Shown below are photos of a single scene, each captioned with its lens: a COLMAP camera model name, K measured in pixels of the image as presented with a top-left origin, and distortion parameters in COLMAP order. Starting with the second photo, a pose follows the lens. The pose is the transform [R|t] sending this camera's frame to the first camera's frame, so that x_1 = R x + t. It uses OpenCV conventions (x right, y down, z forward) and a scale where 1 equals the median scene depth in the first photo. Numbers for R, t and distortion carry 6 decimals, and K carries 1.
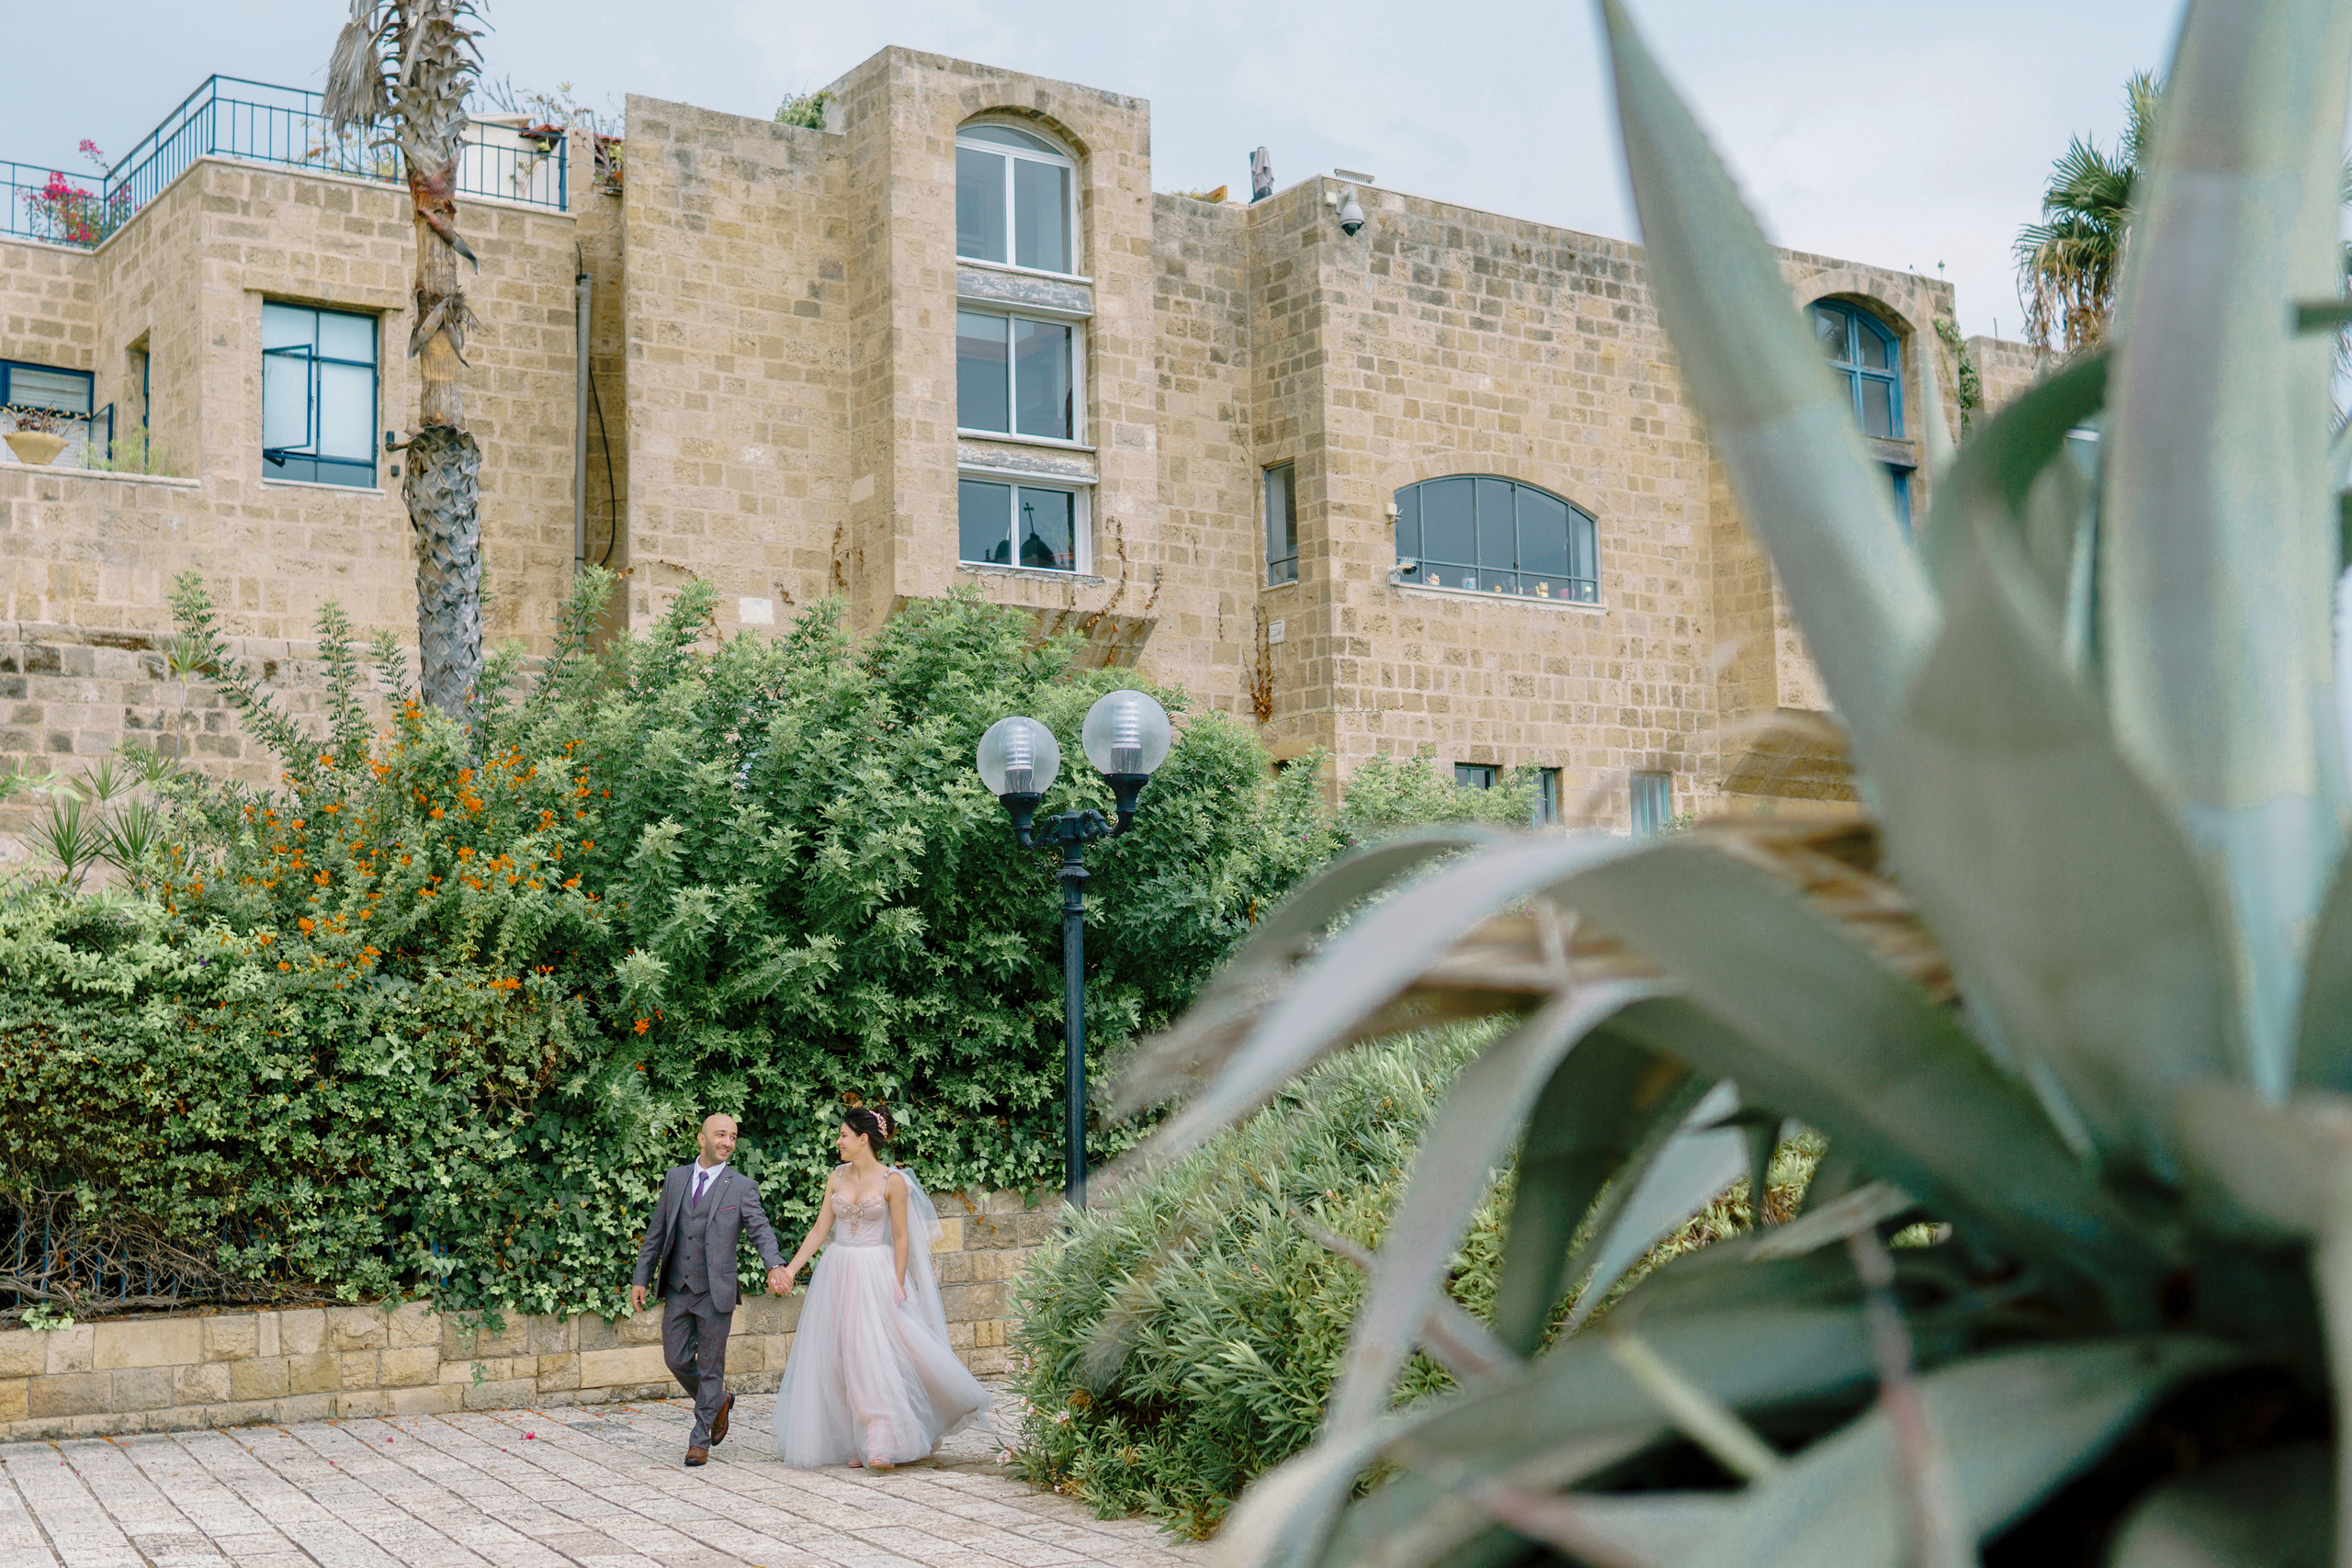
lens RADIAL K [[2643.6, 0, 1176.0], [0, 2643.6, 784.0], [0, 0, 1]] dist [0.008072, -0.007598]
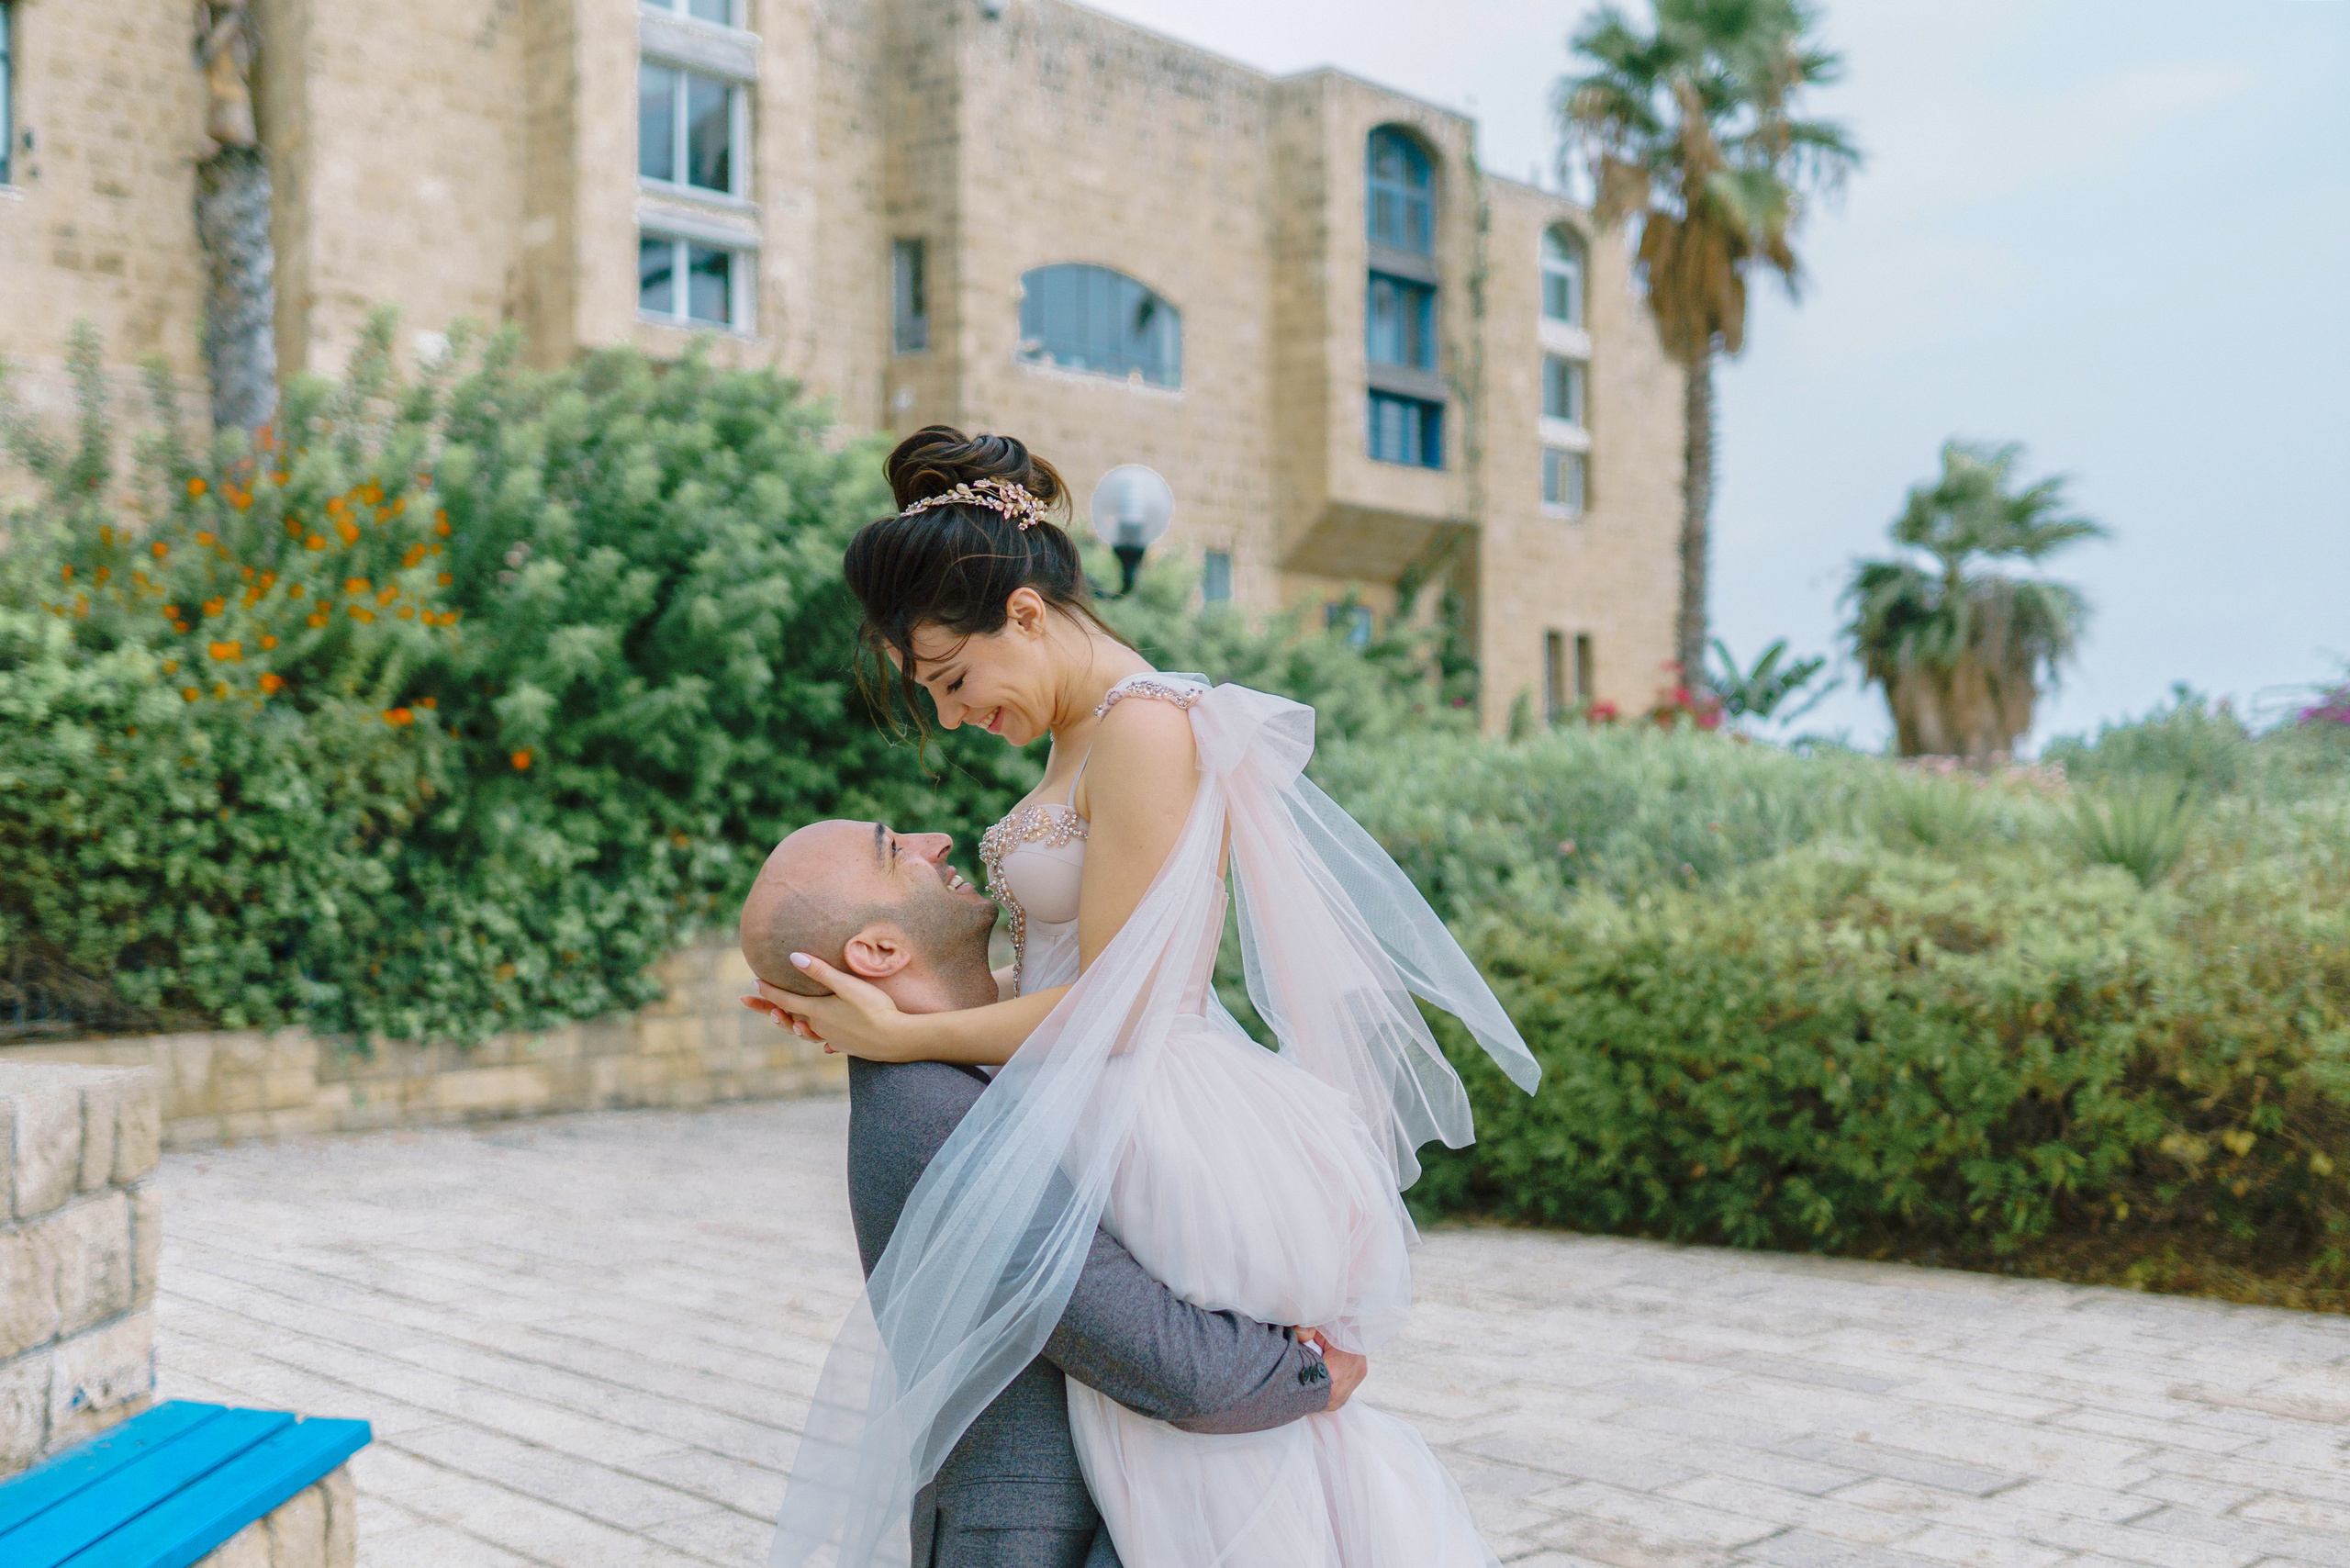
lens RADIAL K [[2557.7, 0, 1175.0], [0, 2557.7, 784.0], [0, 0, 1]] dist [0.005569, -0.013616]
pose [[0.958489, 0.021708, 0.284303, -0.156911], [-0.048042, 0.995138, 0.085984, 0.001497], [-0.281054, -0.096073, 0.954871, -0.013037]]
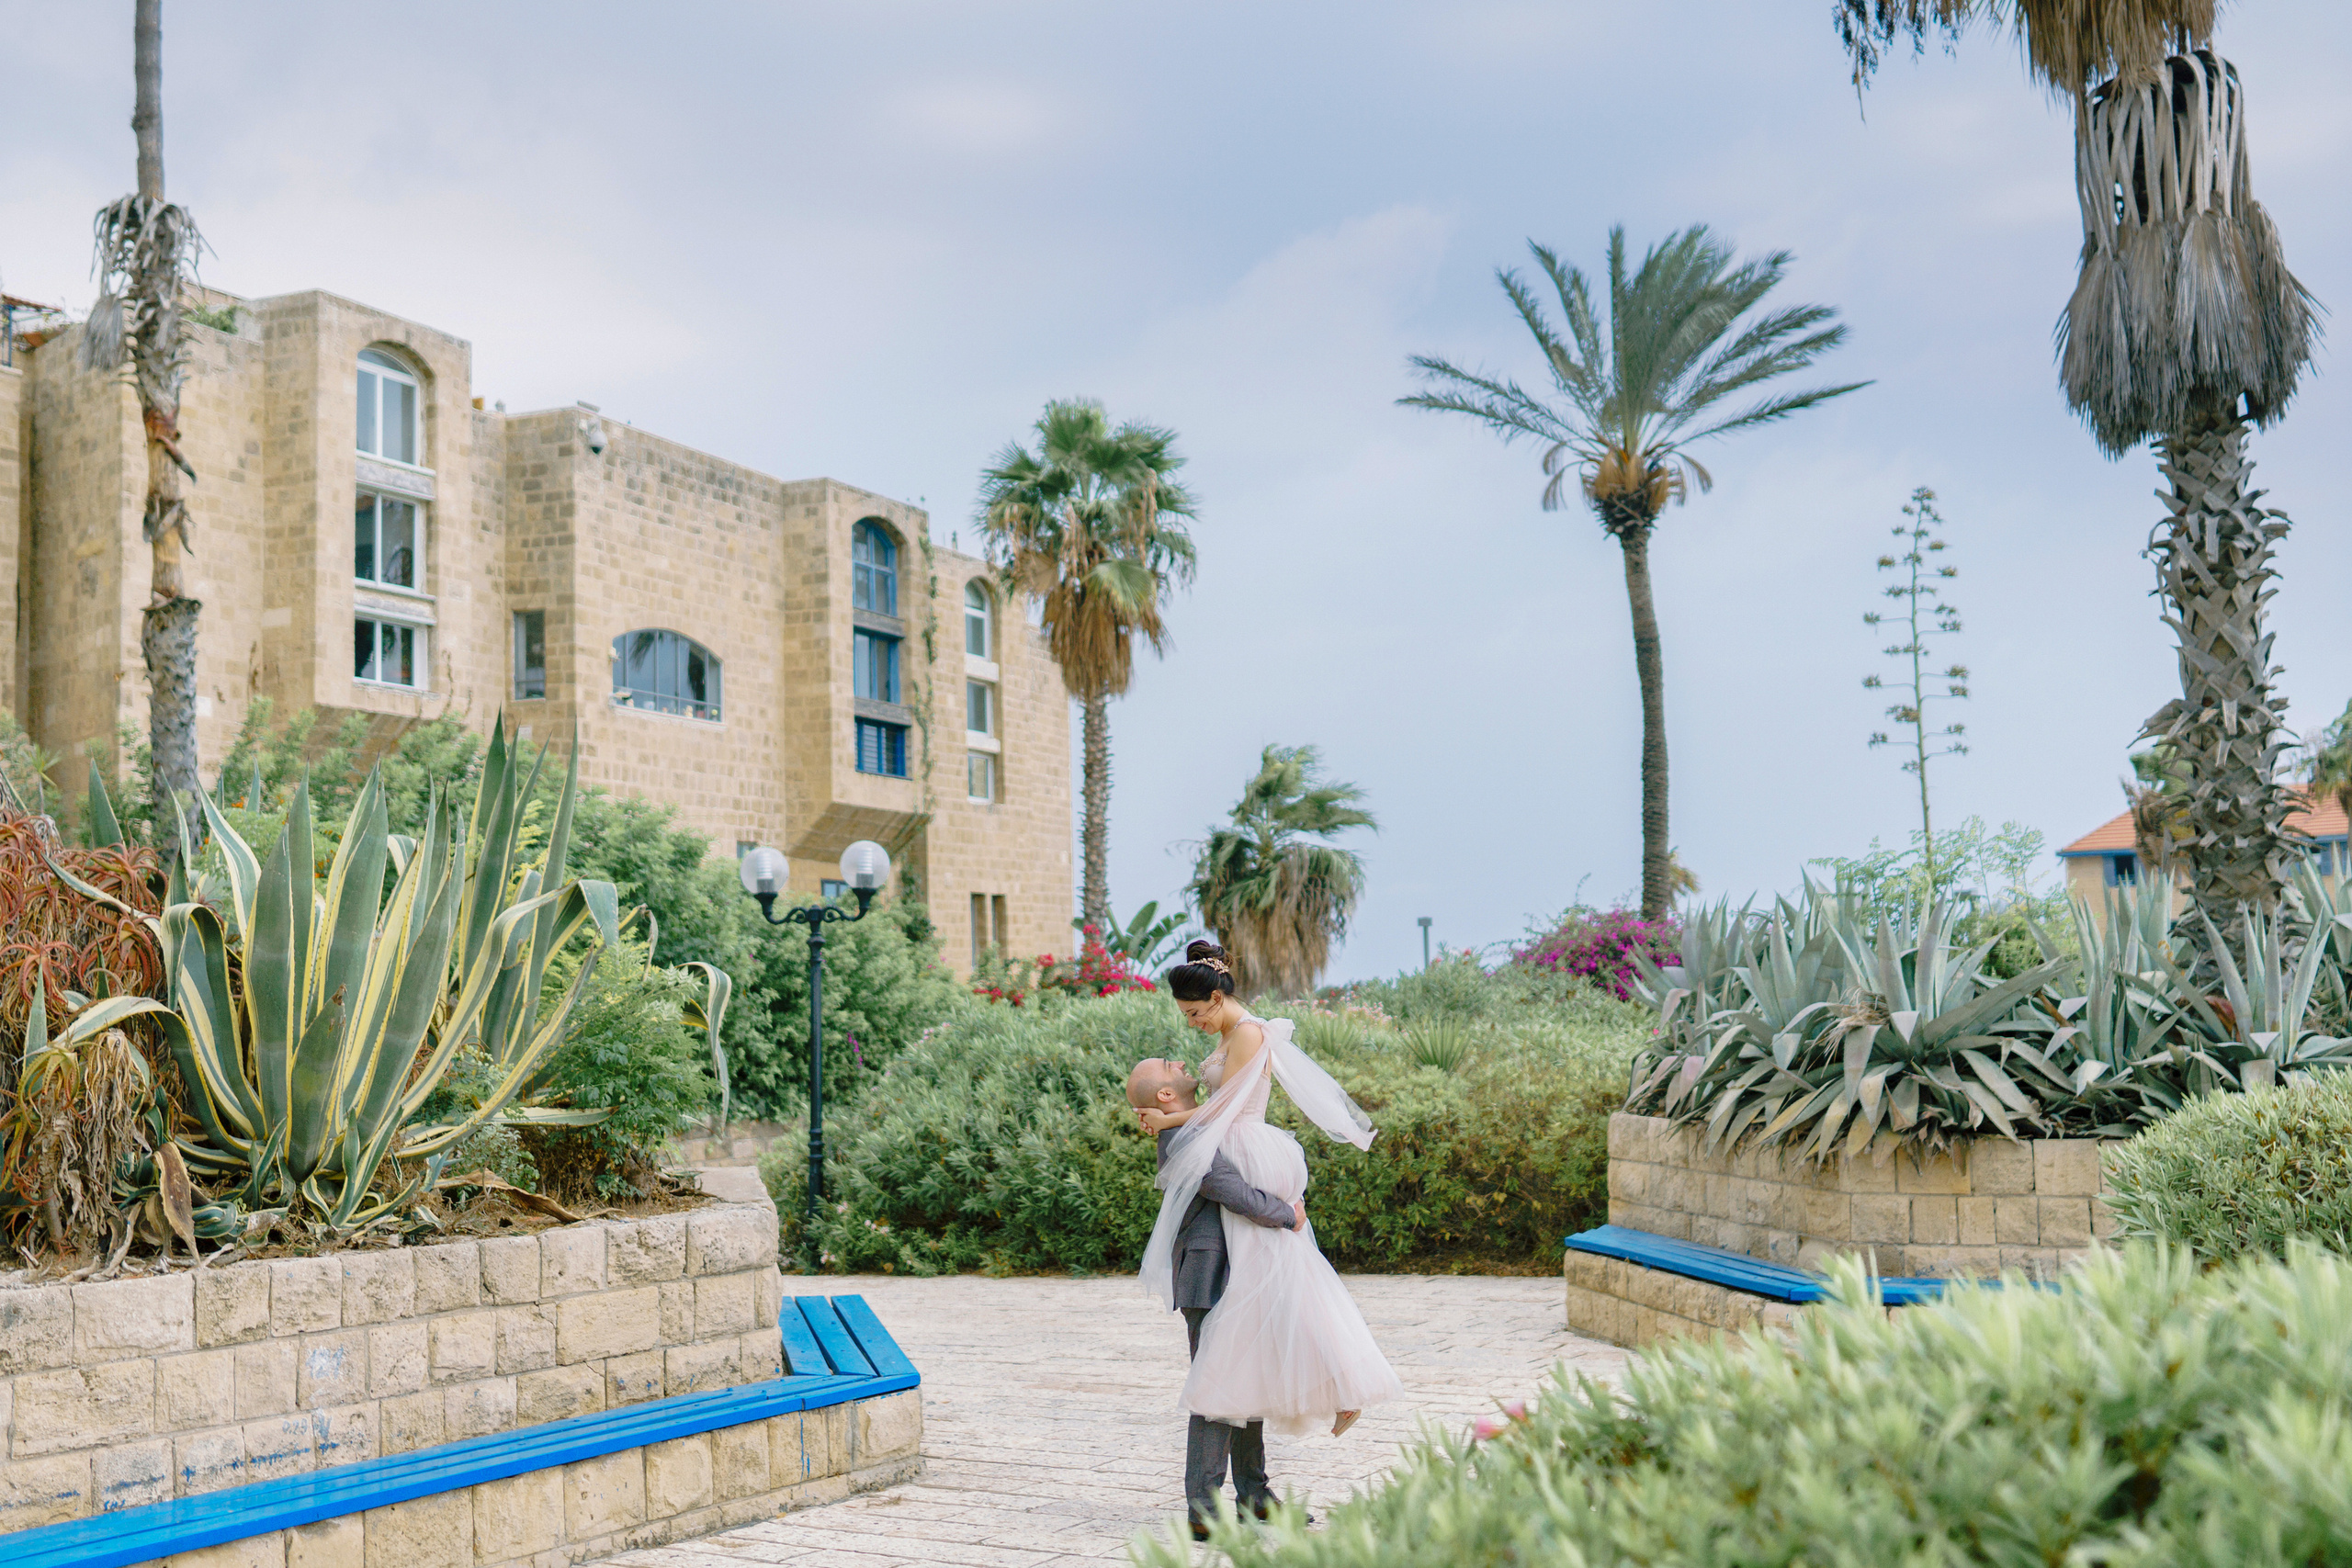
lens RADIAL K [[2495.3, 0, 1176.0], [0, 2495.3, 784.0], [0, 0, 1]] dist [0.043478, 0.030992]
pose [[0.842952, 0.049367, 0.535719, -0.404245], [-0.049165, 0.998683, -0.014670, -0.032094], [-0.535738, -0.013972, 0.844269, -0.300517]]
